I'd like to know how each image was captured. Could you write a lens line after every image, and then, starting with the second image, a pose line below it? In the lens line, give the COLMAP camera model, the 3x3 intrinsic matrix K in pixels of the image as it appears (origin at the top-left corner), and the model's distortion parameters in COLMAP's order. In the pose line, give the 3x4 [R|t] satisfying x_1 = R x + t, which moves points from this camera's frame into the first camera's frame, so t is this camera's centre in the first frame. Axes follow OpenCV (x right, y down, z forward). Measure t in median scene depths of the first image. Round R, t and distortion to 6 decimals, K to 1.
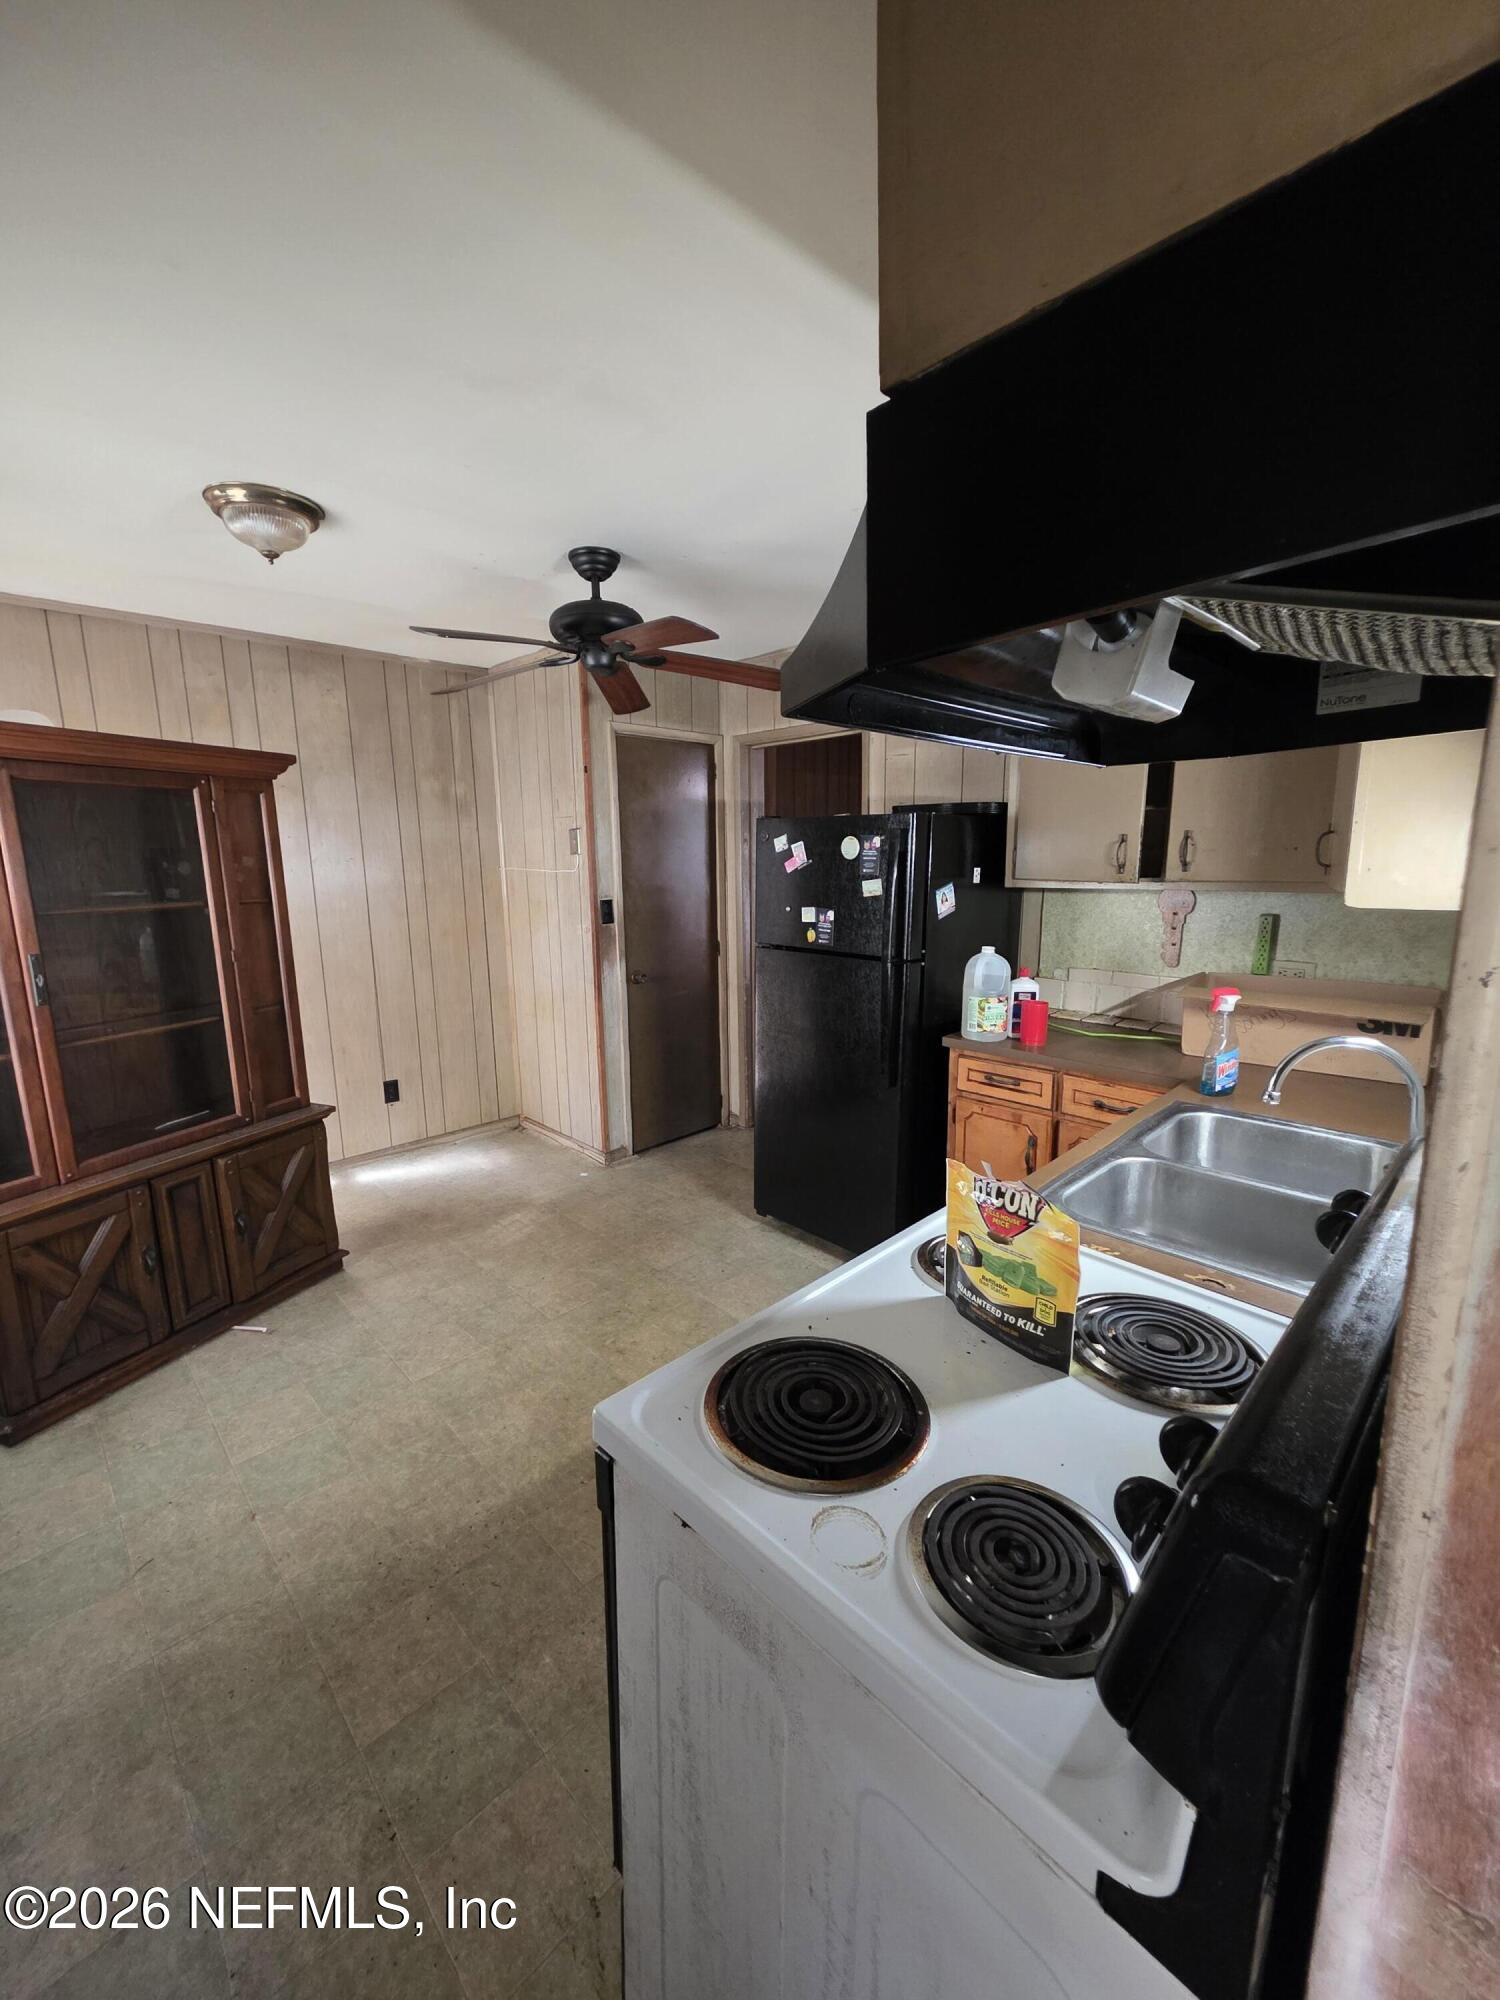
lens RADIAL K [[798.1, 0, 749.1], [0, 798.1, 999.6], [0, 0, 1]] dist [0.002155, -0.000264]
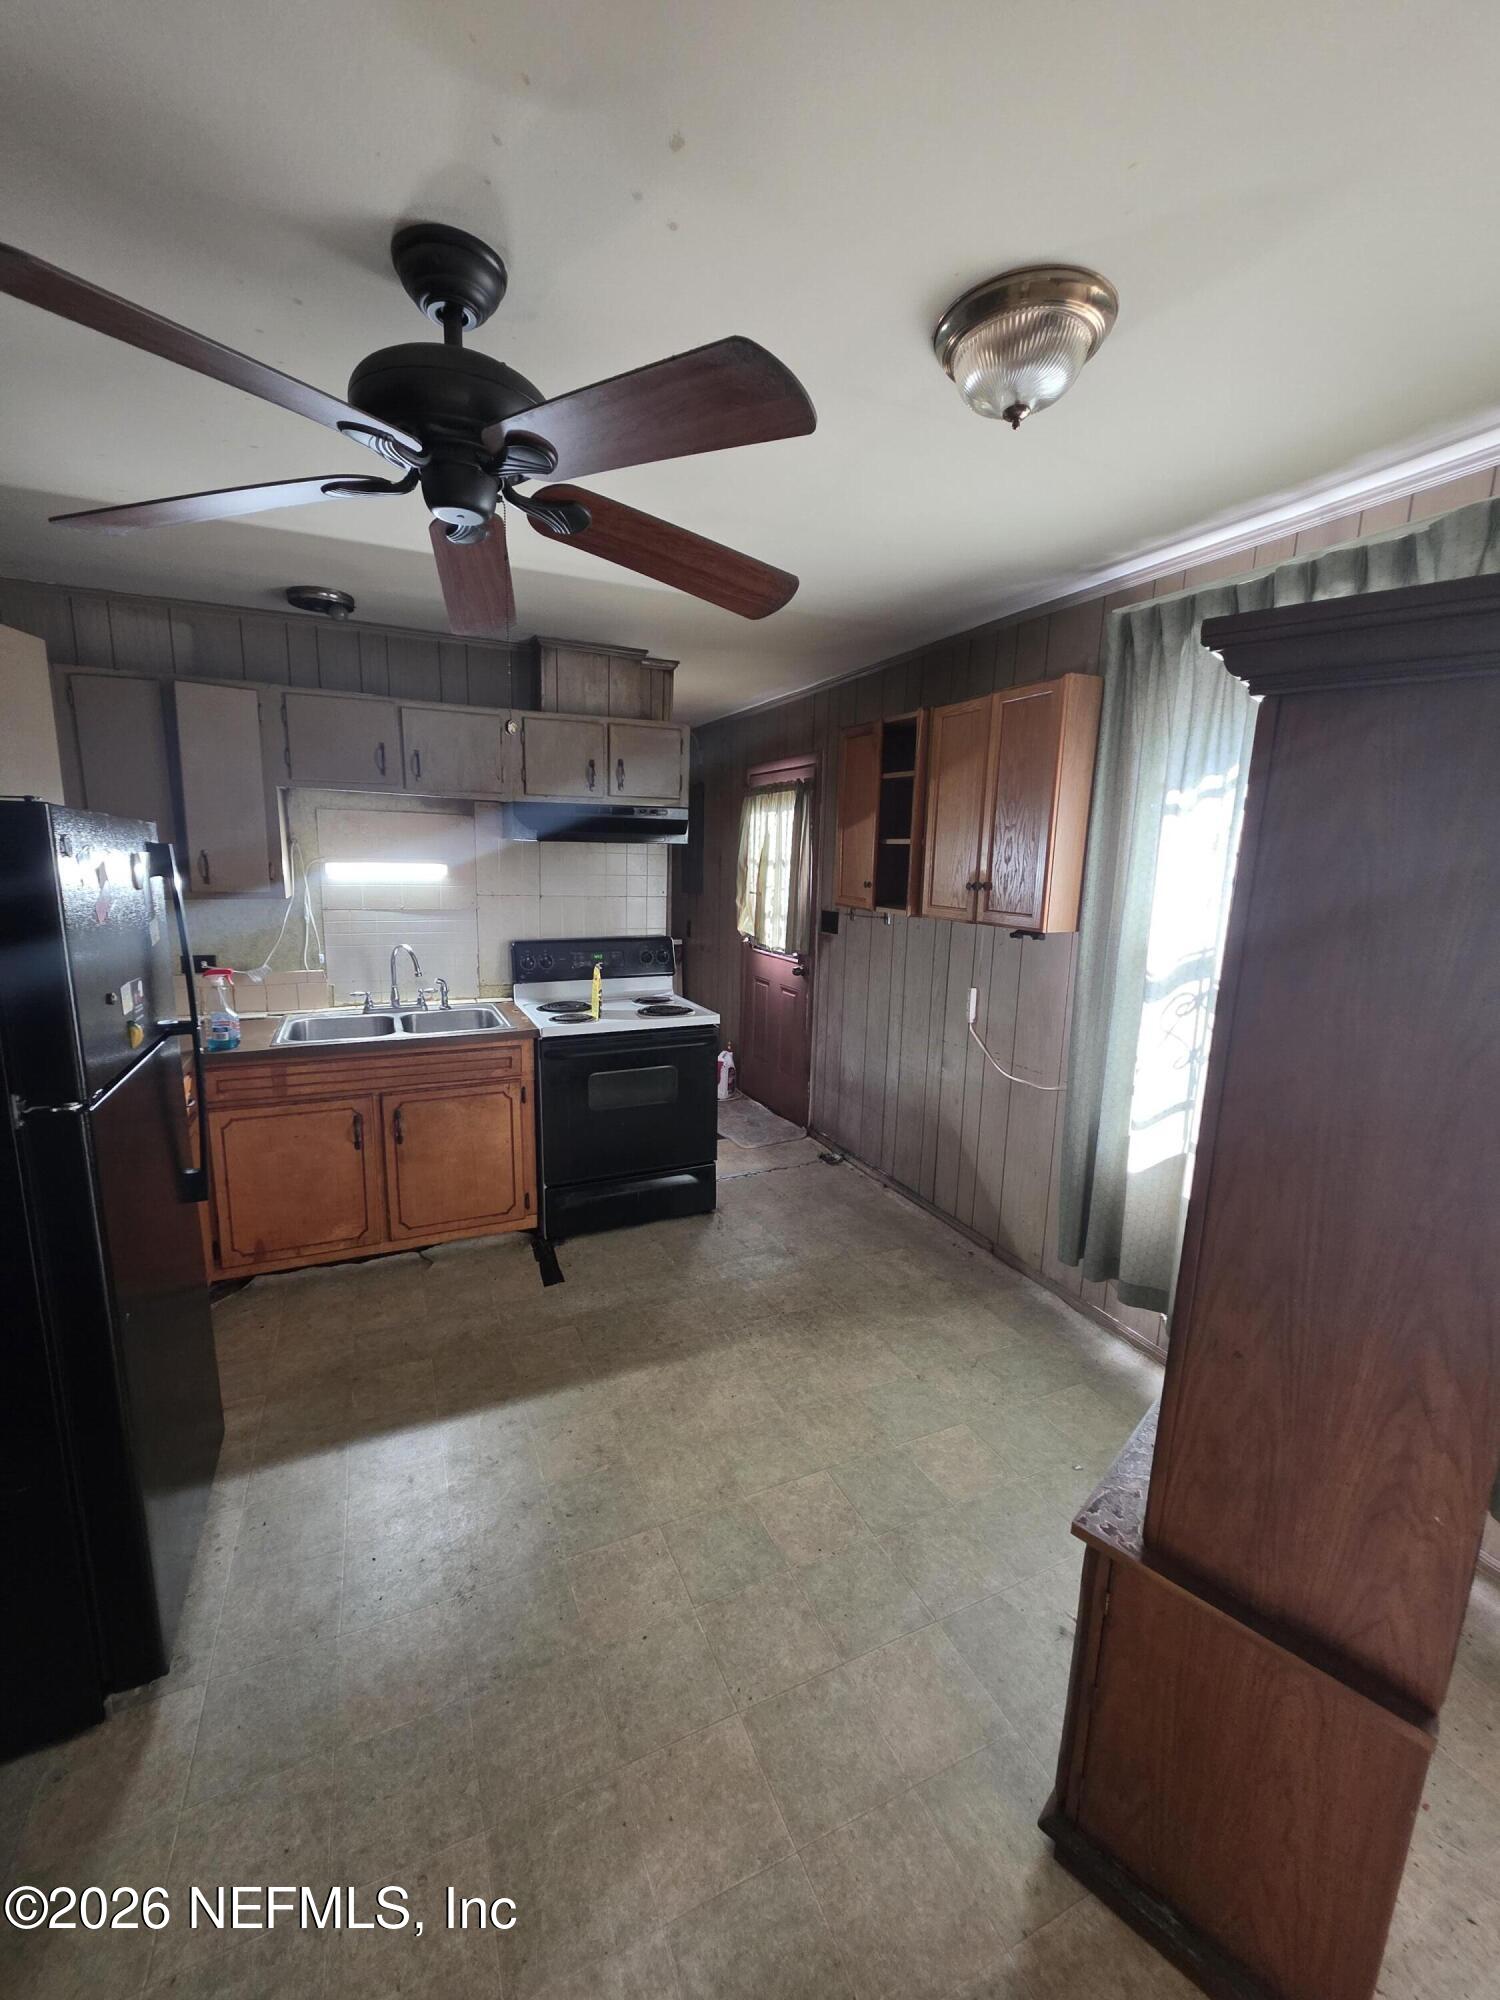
lens RADIAL K [[798.1, 0, 746.6], [0, 798.1, 998.9], [0, 0, 1]] dist [0.002155, -0.000264]
pose [[-0.944364, -0.061969, 0.323012, -0.695627], [0.055527, 0.937955, 0.342282, -0.376514], [-0.324182, 0.341175, -0.882330, 1.916229]]
